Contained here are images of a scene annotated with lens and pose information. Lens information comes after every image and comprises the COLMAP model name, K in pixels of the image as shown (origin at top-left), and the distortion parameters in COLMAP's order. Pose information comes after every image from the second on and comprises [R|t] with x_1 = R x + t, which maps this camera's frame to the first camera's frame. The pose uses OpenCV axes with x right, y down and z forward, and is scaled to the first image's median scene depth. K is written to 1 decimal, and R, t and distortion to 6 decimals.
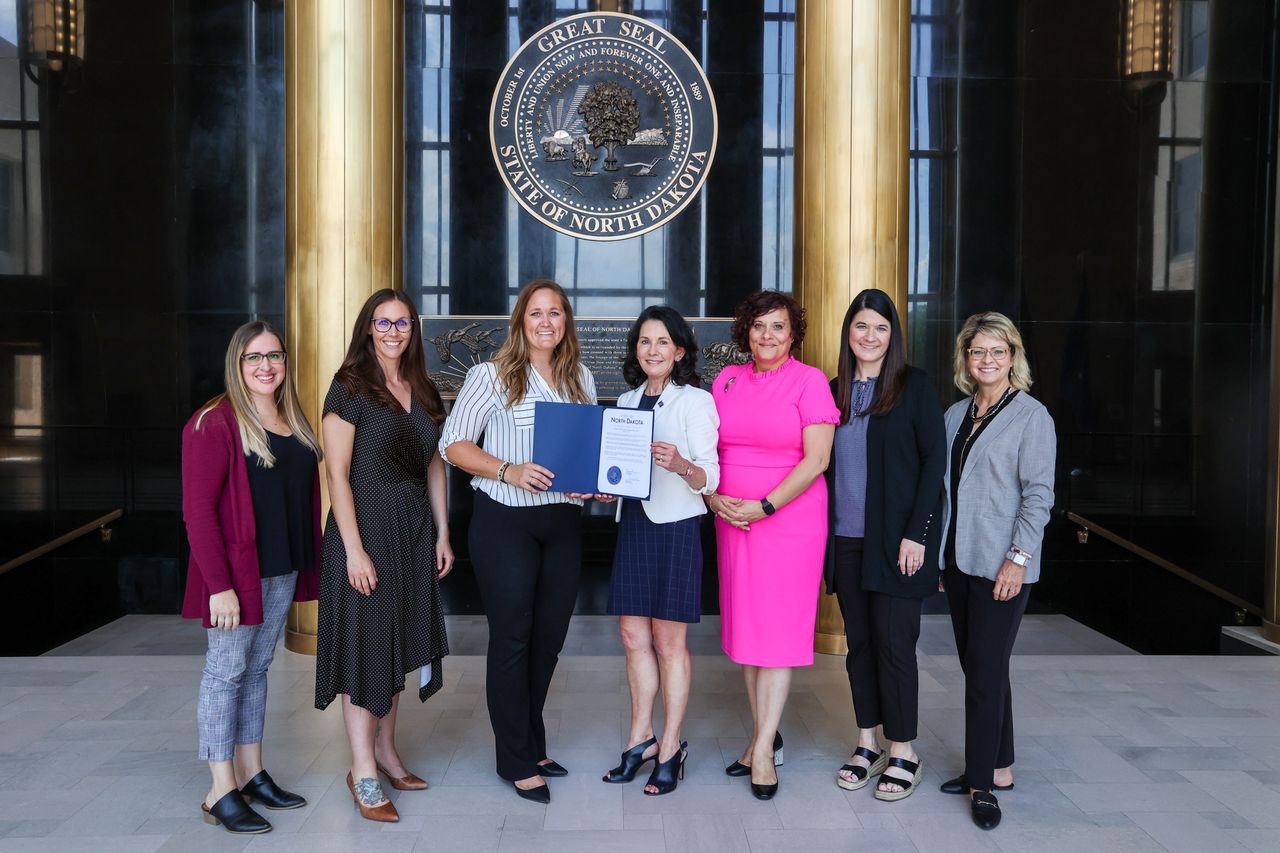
lens RADIAL K [[1277.3, 0, 640.3], [0, 1277.3, 479.3], [0, 0, 1]] dist [-0.154908, 0.361042]
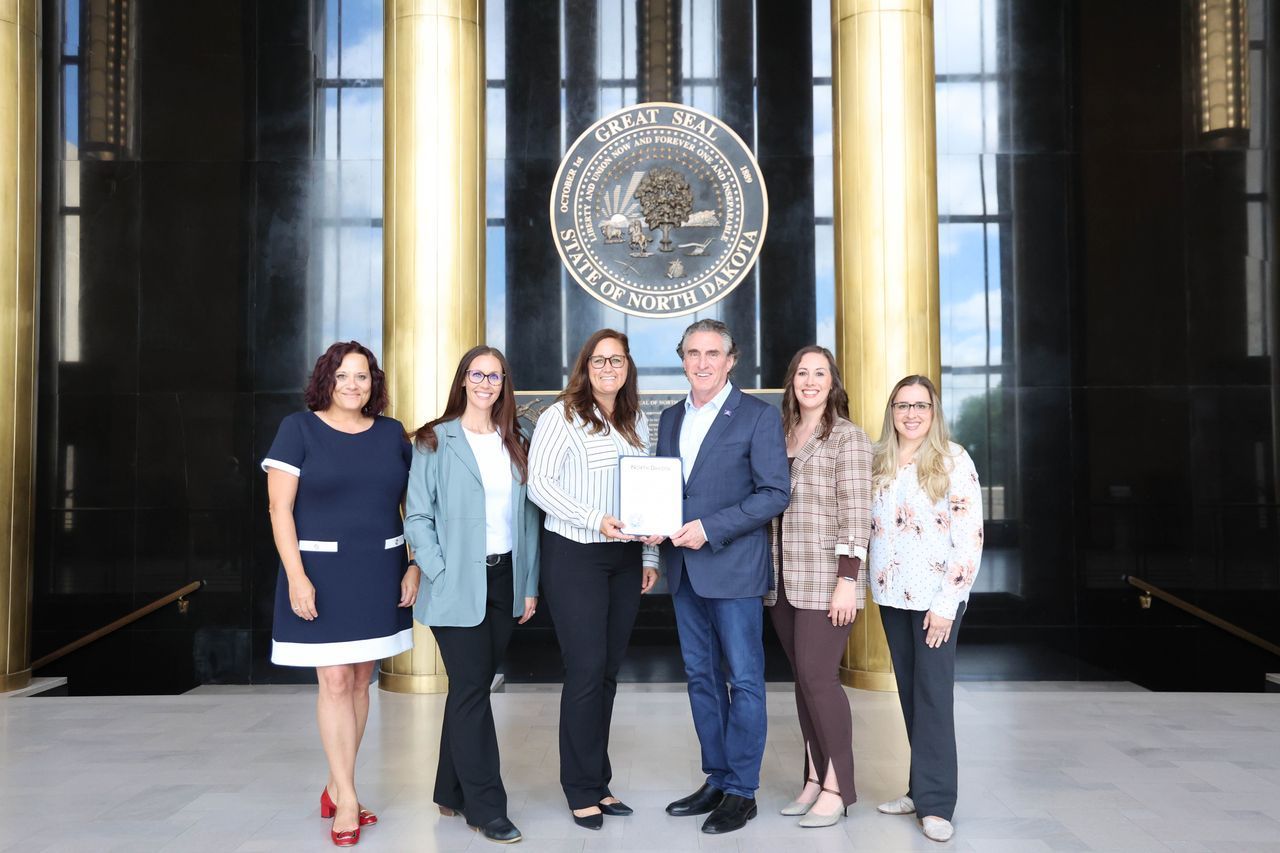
lens RADIAL K [[995.3, 0, 640.0], [0, 995.3, 426.5], [0, 0, 1]] dist [-0.087629, 0.127753]
pose [[0.997890, -0.014769, -0.063221, 0.005034], [0.009741, 0.996817, -0.079123, -0.034512], [0.064188, 0.078340, 0.994858, 0.193784]]
